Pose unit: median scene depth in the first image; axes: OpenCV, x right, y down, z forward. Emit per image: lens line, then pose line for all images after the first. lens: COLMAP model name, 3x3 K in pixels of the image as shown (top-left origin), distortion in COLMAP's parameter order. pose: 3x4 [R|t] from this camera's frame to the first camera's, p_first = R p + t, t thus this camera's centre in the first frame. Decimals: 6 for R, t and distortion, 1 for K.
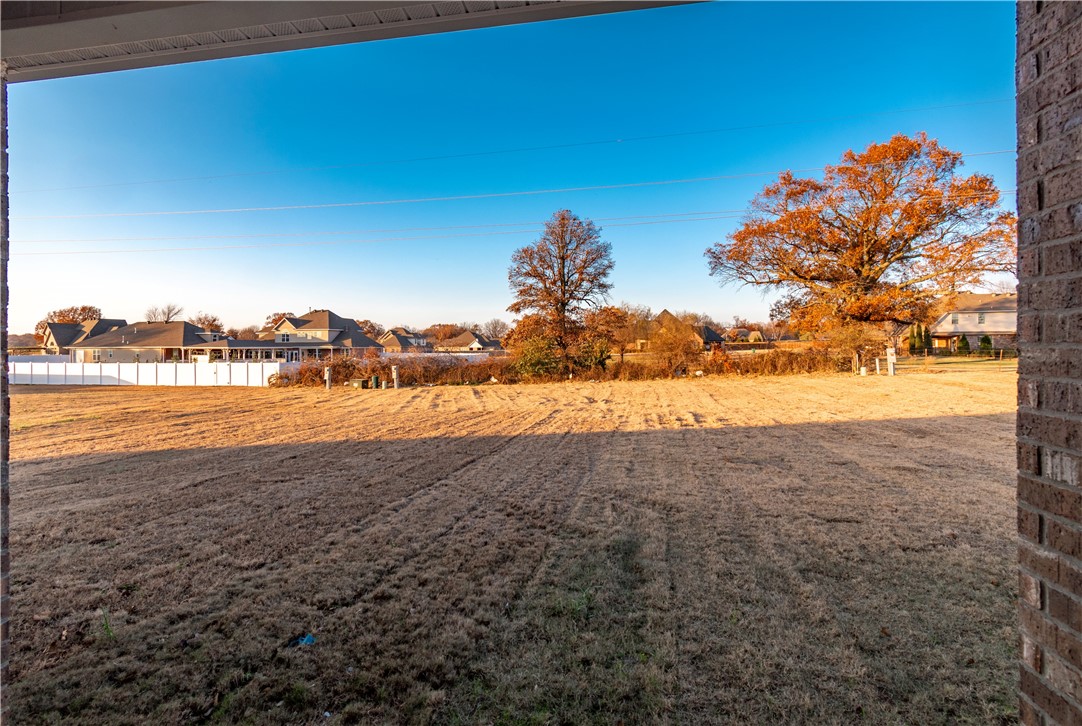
lens RADIAL K [[467.9, 0, 543.1], [0, 467.9, 360.3], [0, 0, 1]] dist [-0.003367, -0.000470]
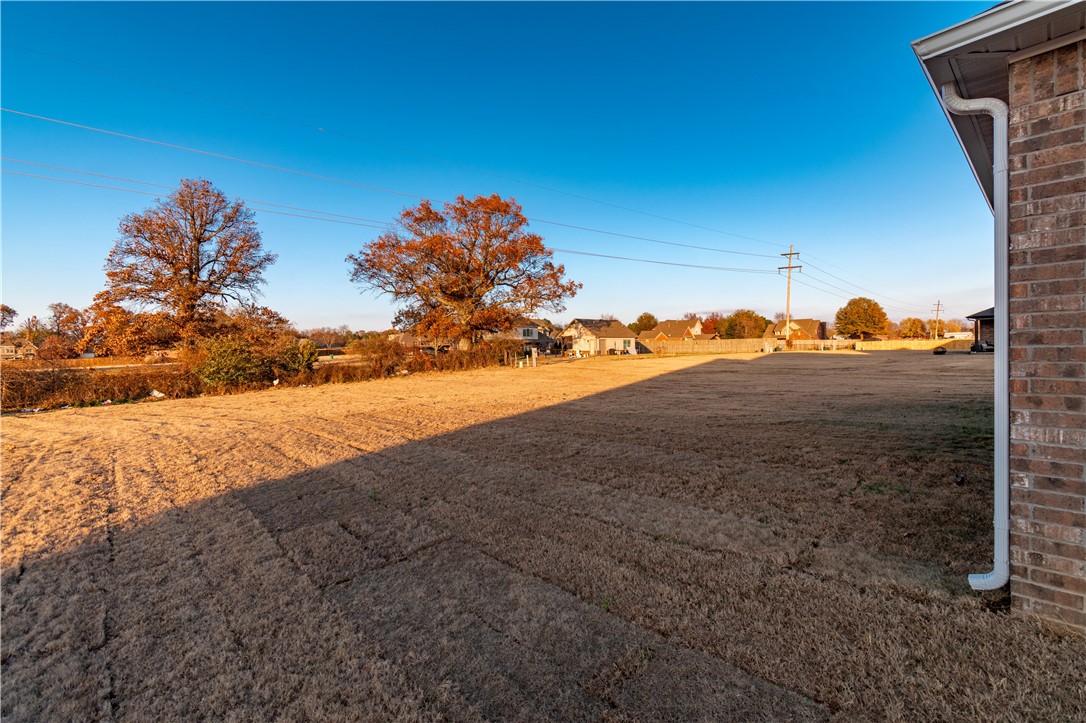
lens RADIAL K [[488.1, 0, 542.2], [0, 488.1, 356.9], [0, 0, 1]] dist [-0.000497, 0.002630]
pose [[0.600065, -0.016158, 0.799788, -0.278697], [0.037783, 0.999253, -0.008160, 0.009746], [-0.799059, 0.035115, 0.600227, 0.041787]]
